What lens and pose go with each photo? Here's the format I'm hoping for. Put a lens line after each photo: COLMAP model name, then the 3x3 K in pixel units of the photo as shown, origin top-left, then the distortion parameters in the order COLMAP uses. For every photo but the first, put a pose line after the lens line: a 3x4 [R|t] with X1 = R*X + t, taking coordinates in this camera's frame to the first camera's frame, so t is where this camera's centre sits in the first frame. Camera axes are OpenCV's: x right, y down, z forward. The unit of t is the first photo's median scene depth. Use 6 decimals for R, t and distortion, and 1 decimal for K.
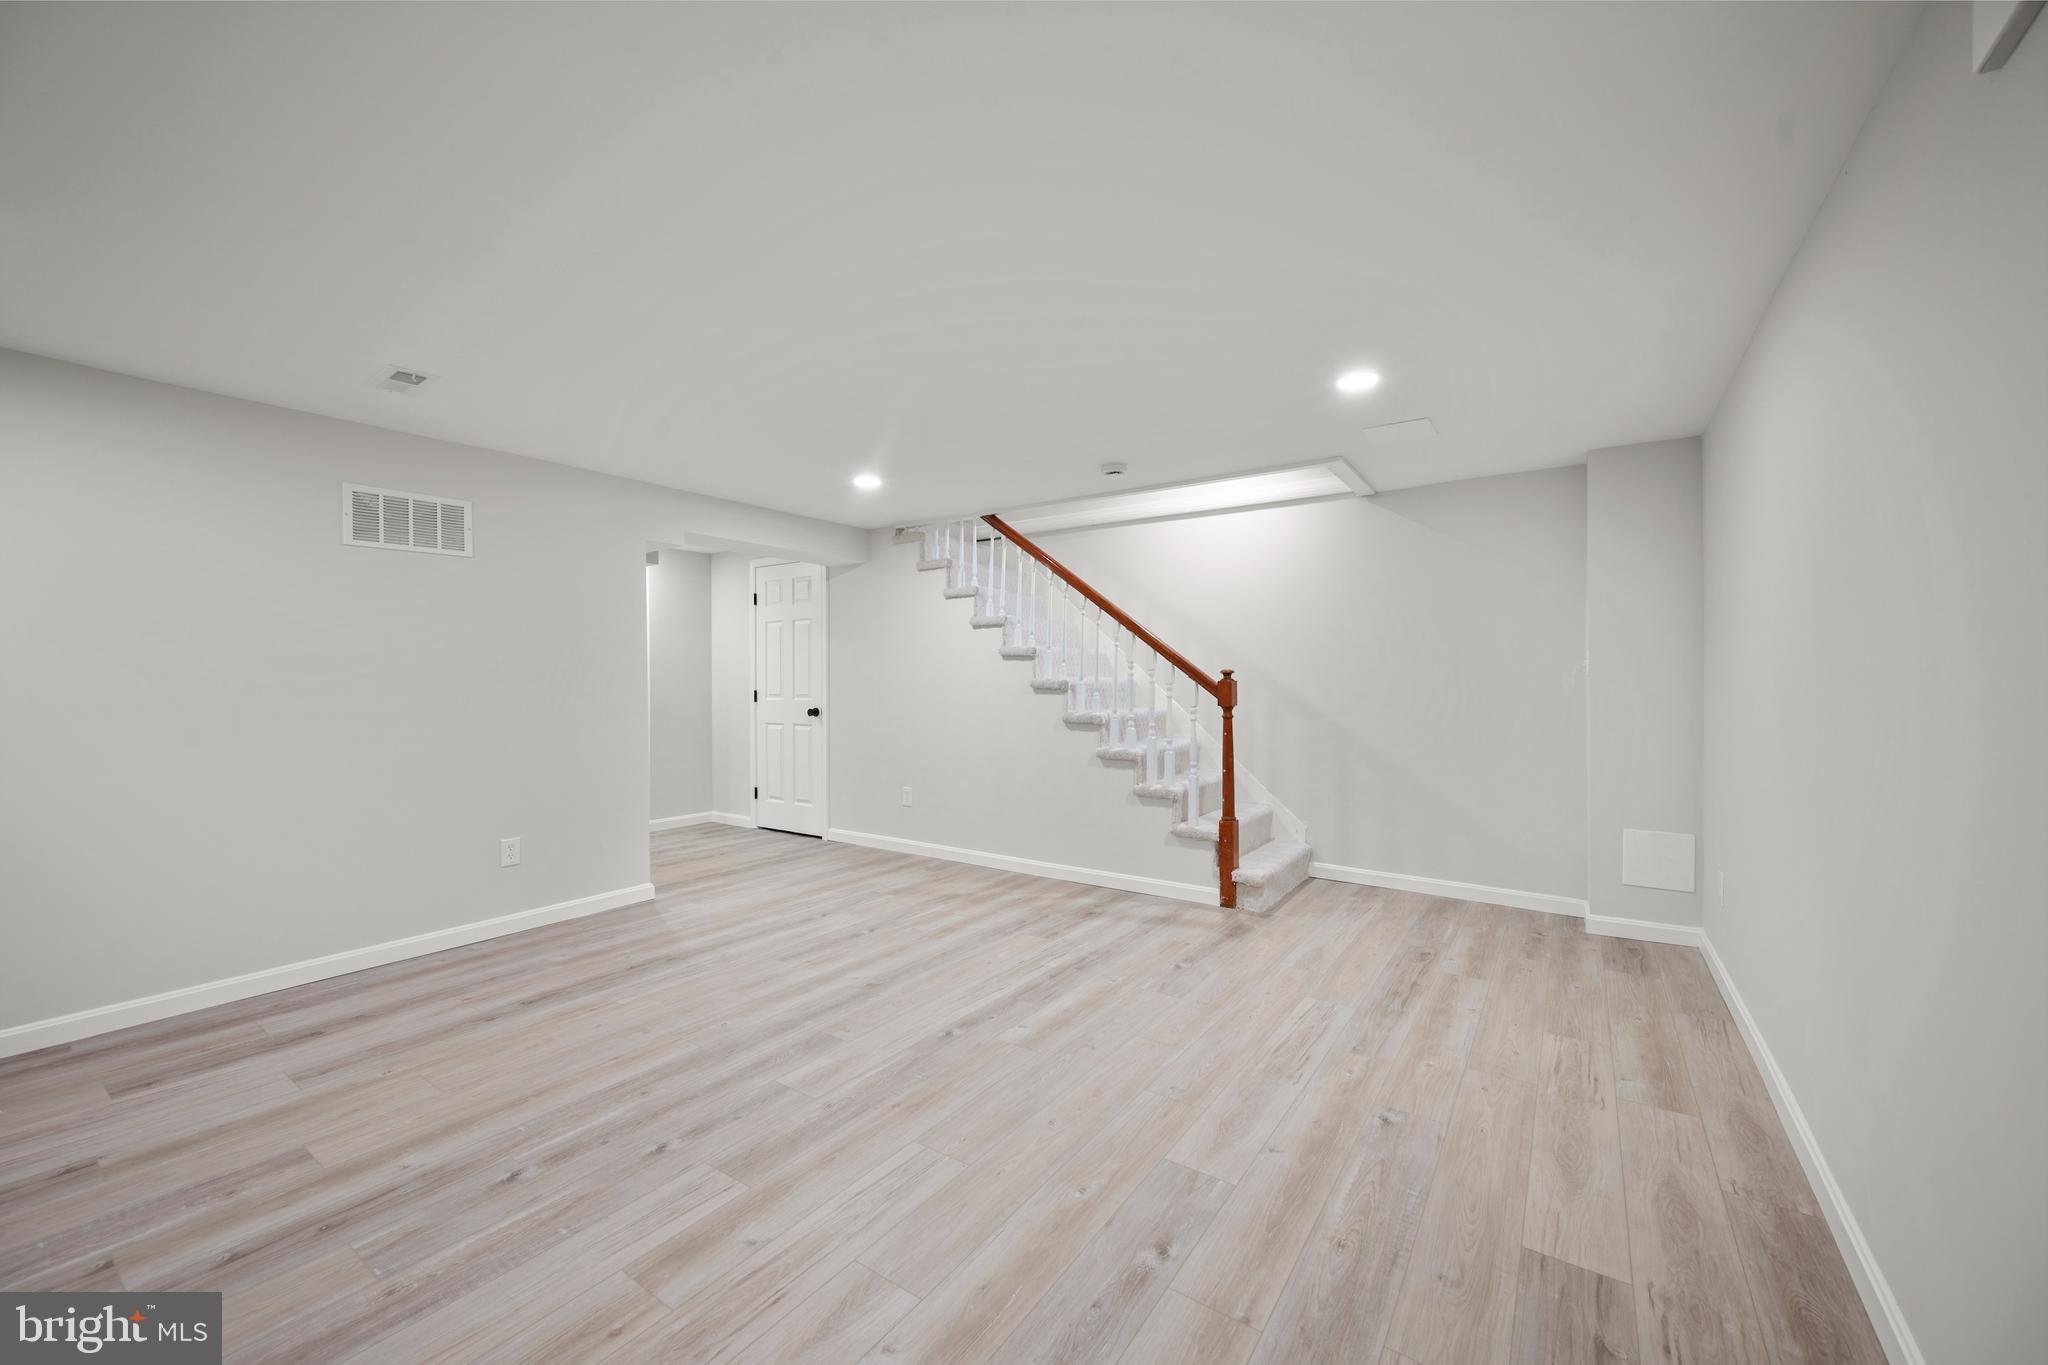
lens RADIAL K [[801.5, 0, 1025.2], [0, 801.5, 664.4], [0, 0, 1]] dist [-0.000366, -0.000196]
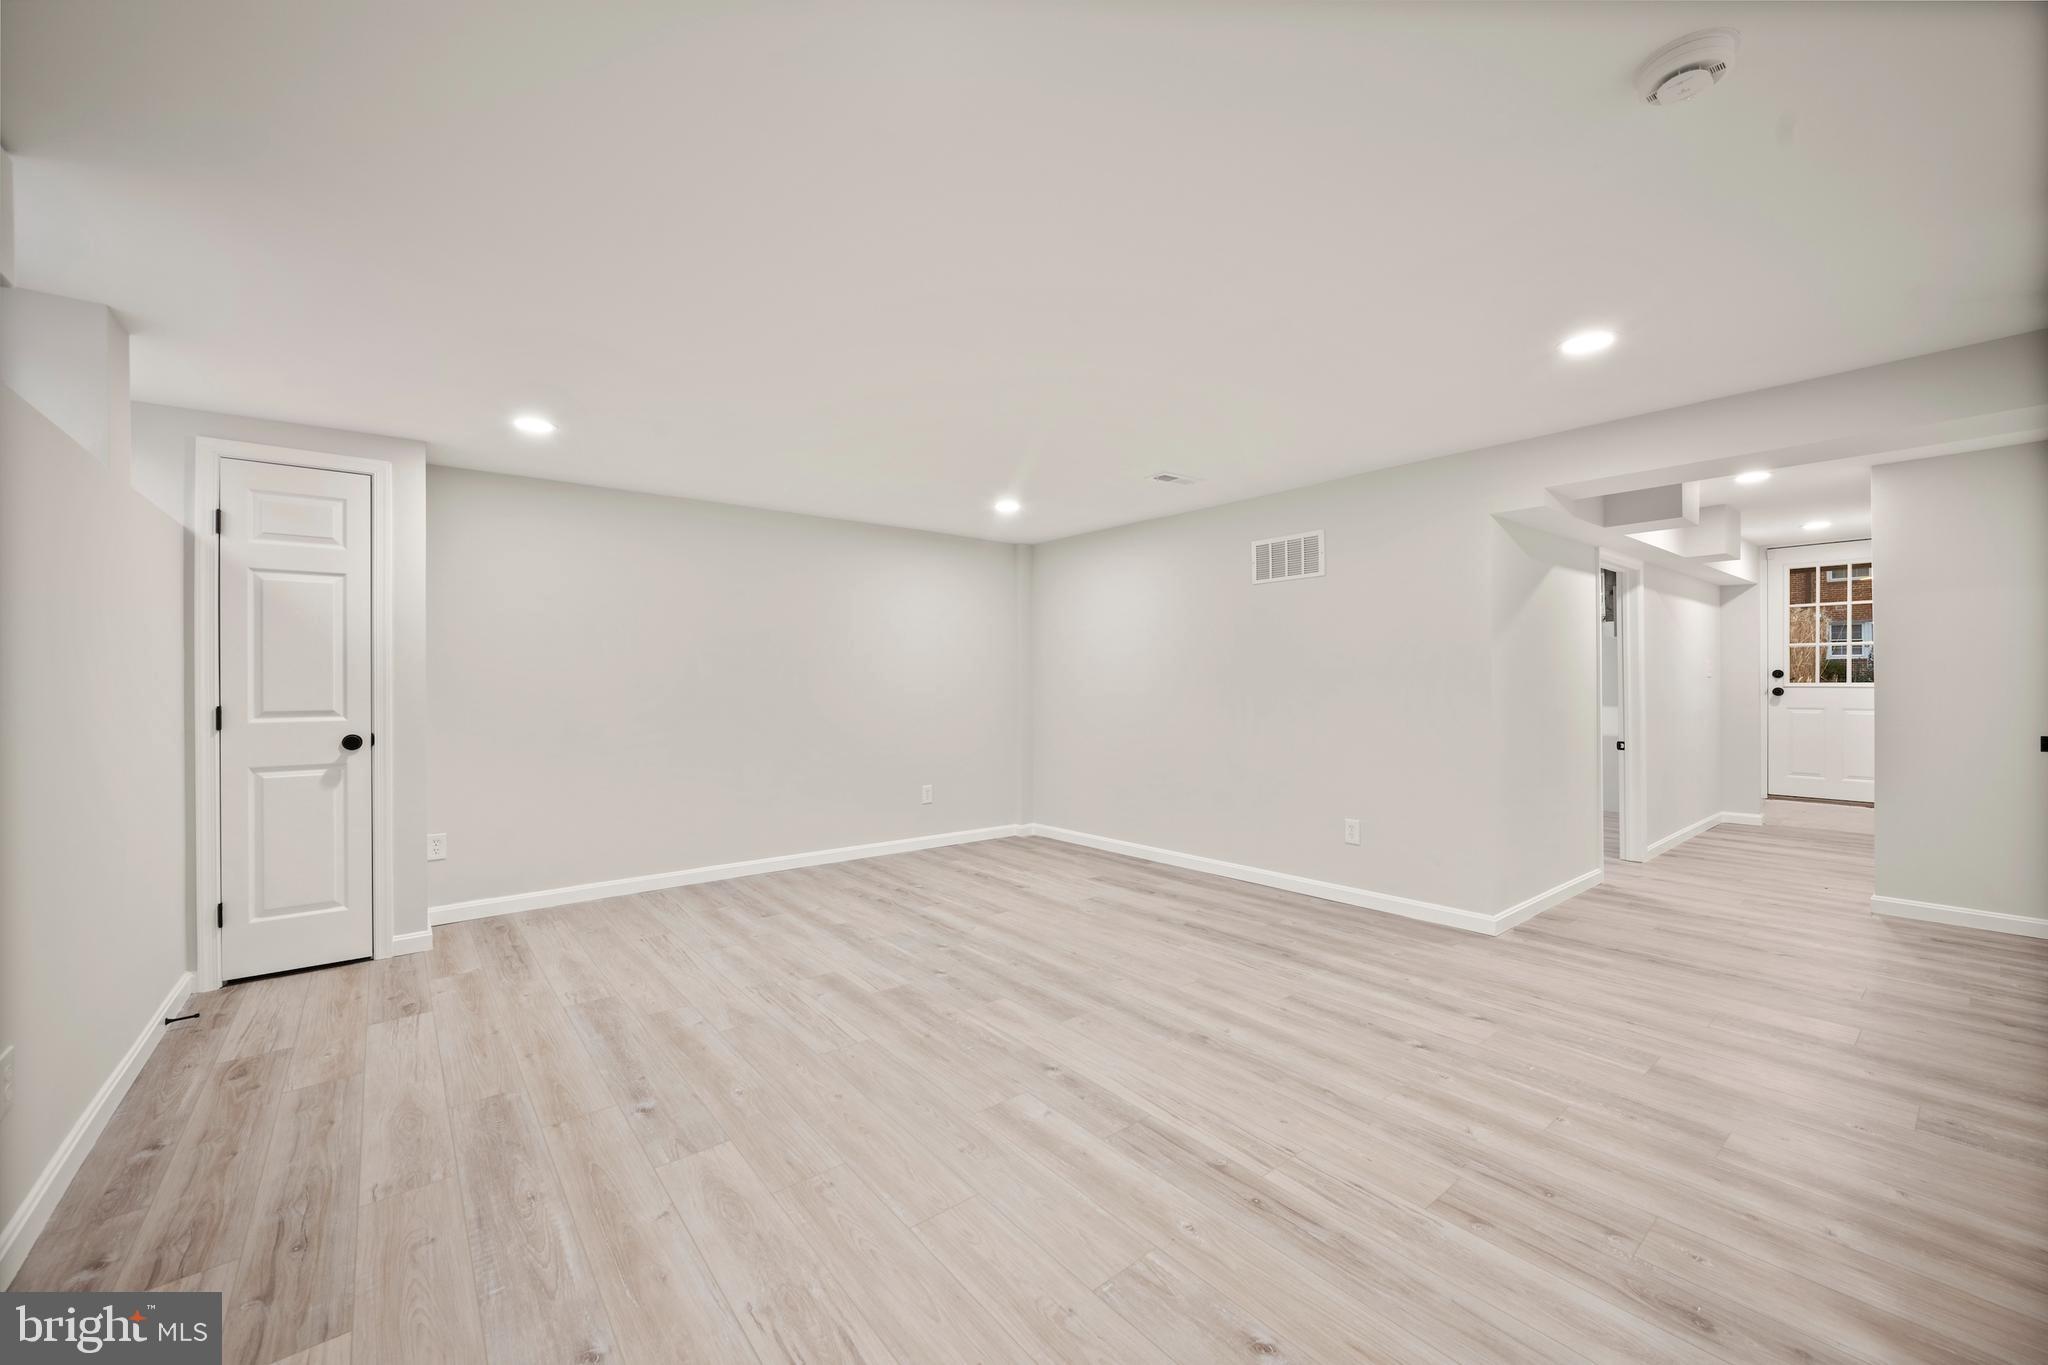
lens RADIAL K [[801.5, 0, 1025.2], [0, 801.5, 664.4], [0, 0, 1]] dist [-0.000366, -0.000196]
pose [[-0.285882, -0.015181, -0.958145, 0.703130], [0.024041, 0.999446, -0.023008, 0.018390], [0.957963, -0.029613, -0.285358, 1.103008]]
